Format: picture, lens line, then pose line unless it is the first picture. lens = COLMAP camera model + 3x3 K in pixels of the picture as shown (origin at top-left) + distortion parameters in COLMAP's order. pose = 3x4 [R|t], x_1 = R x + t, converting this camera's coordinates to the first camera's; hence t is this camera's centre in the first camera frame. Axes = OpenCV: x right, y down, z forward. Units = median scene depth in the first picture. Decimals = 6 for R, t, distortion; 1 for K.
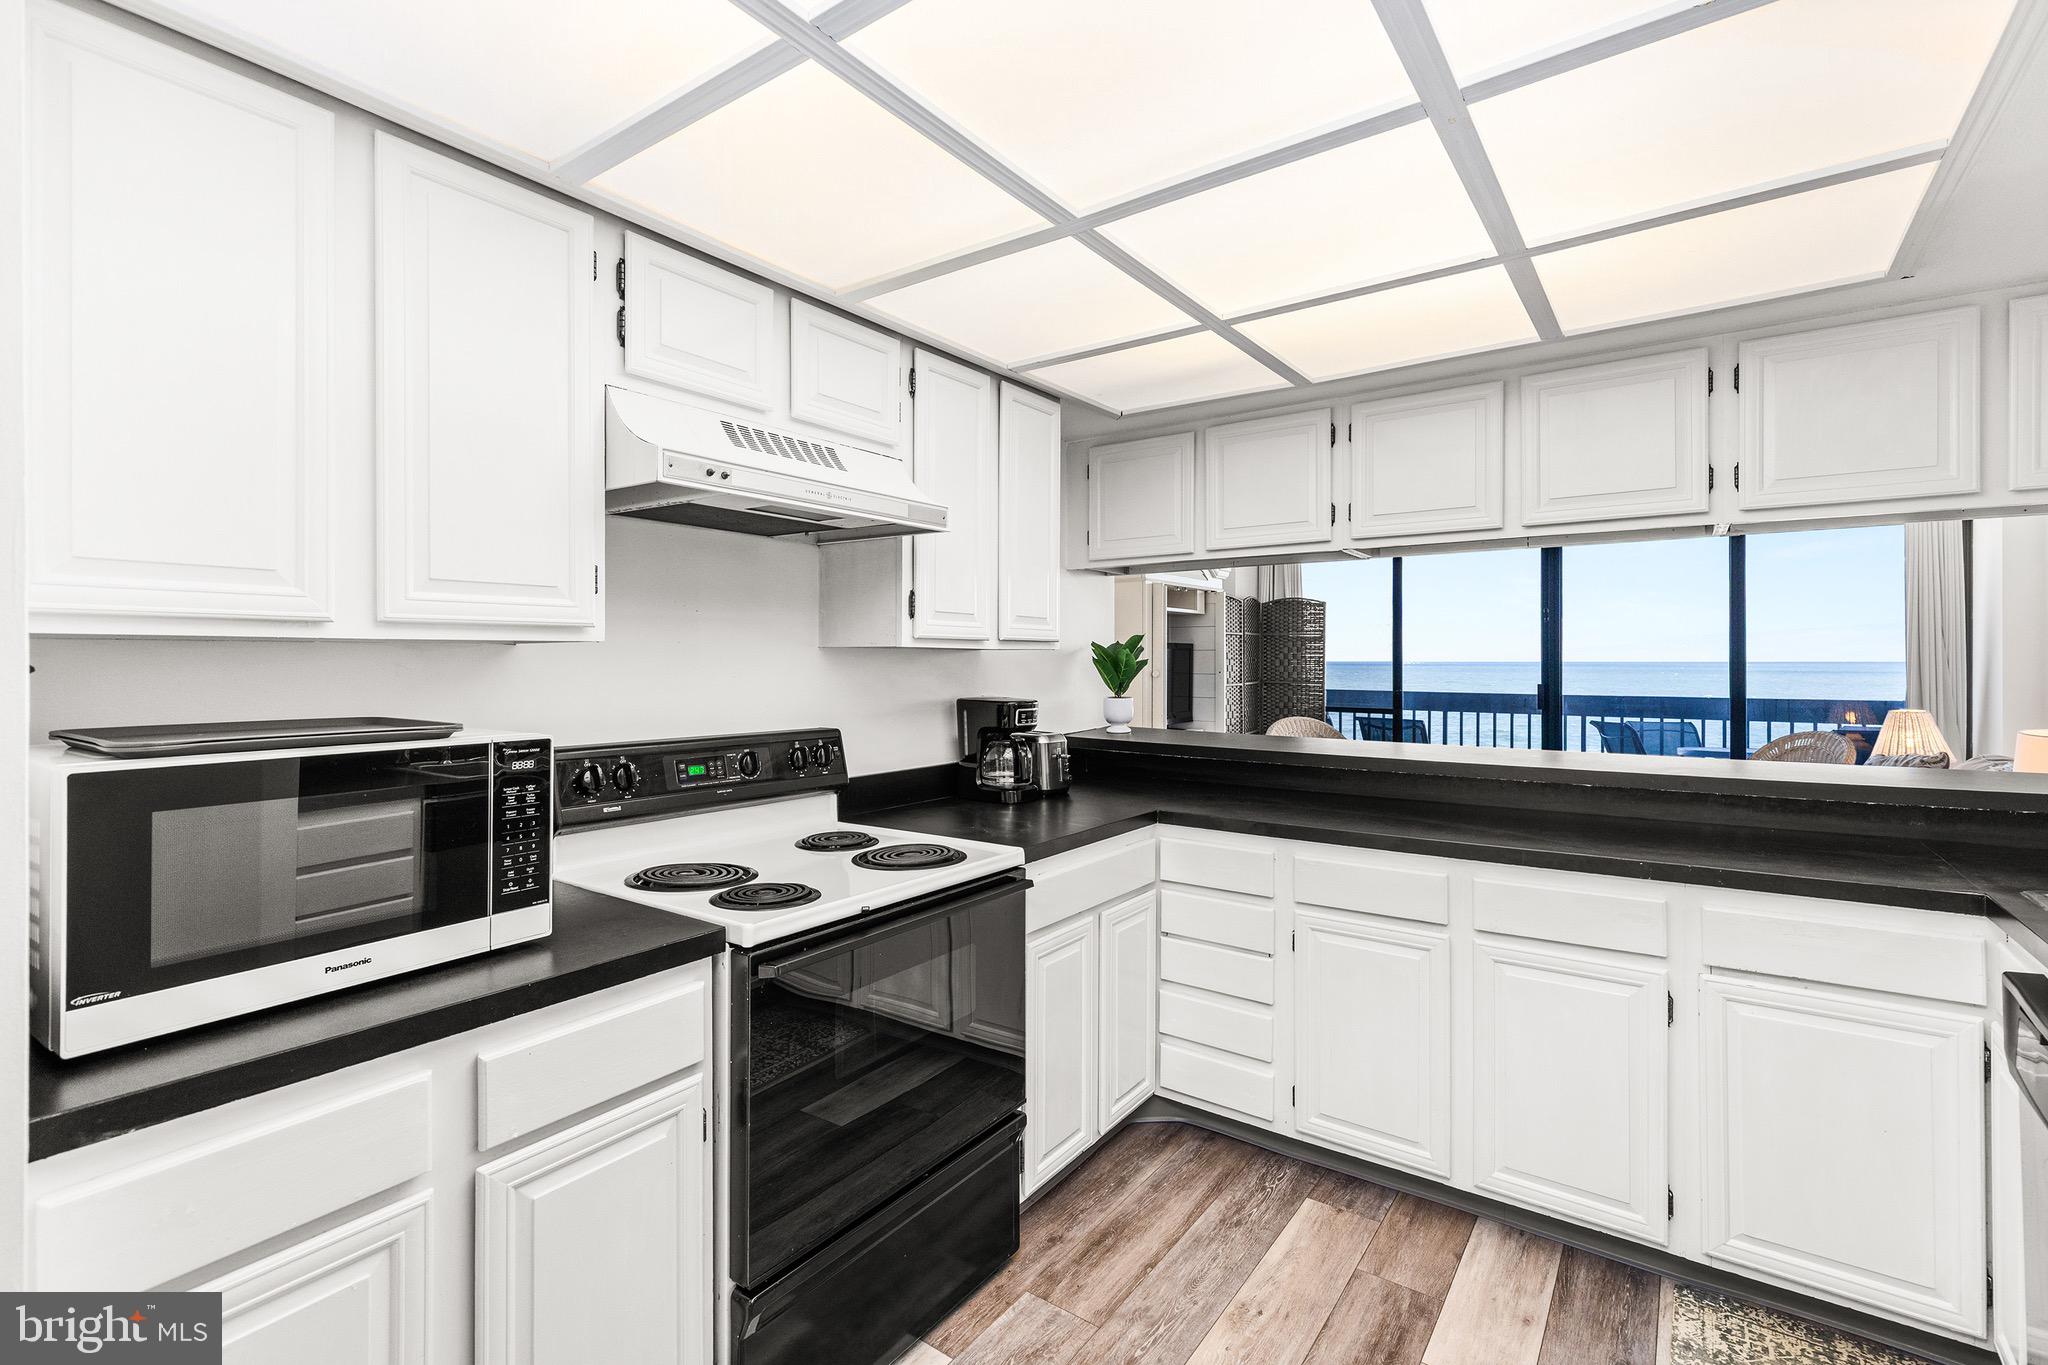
lens RADIAL K [[934.9, 0, 1020.3], [0, 934.9, 664.4], [0, 0, 1]] dist [0.009304, -0.000551]
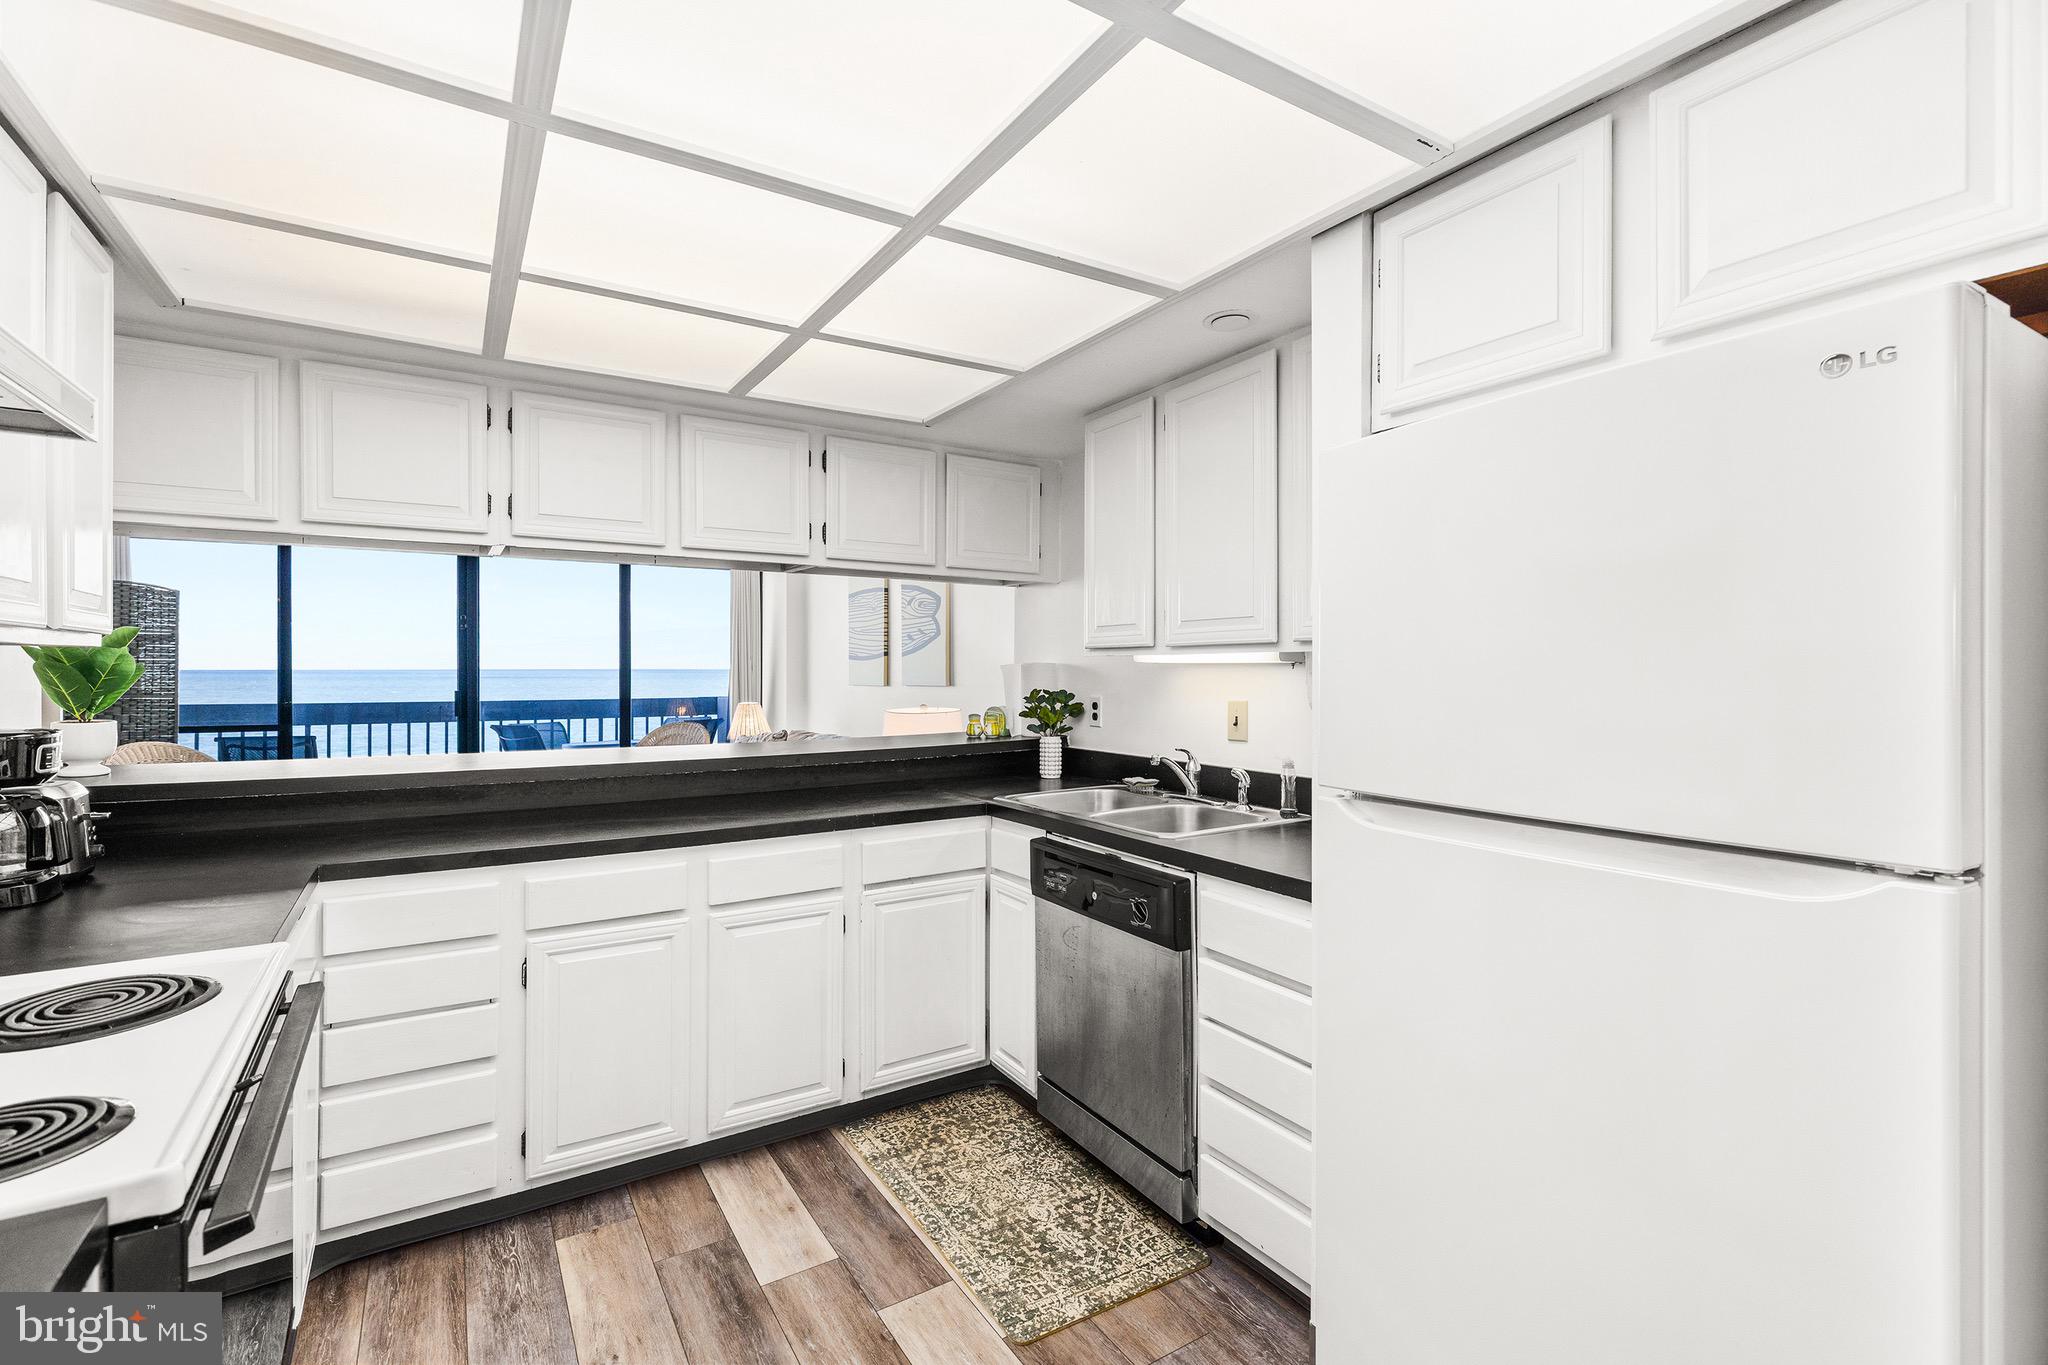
lens RADIAL K [[915.1, 0, 1019.3], [0, 915.1, 678.4], [0, 0, 1]] dist [0.003326, 0.000118]
pose [[0.372866, -0.008708, 0.927844, -0.311511], [0.002508, 0.999962, 0.008377, 0.001967], [-0.927882, -0.000796, 0.372874, 0.198948]]
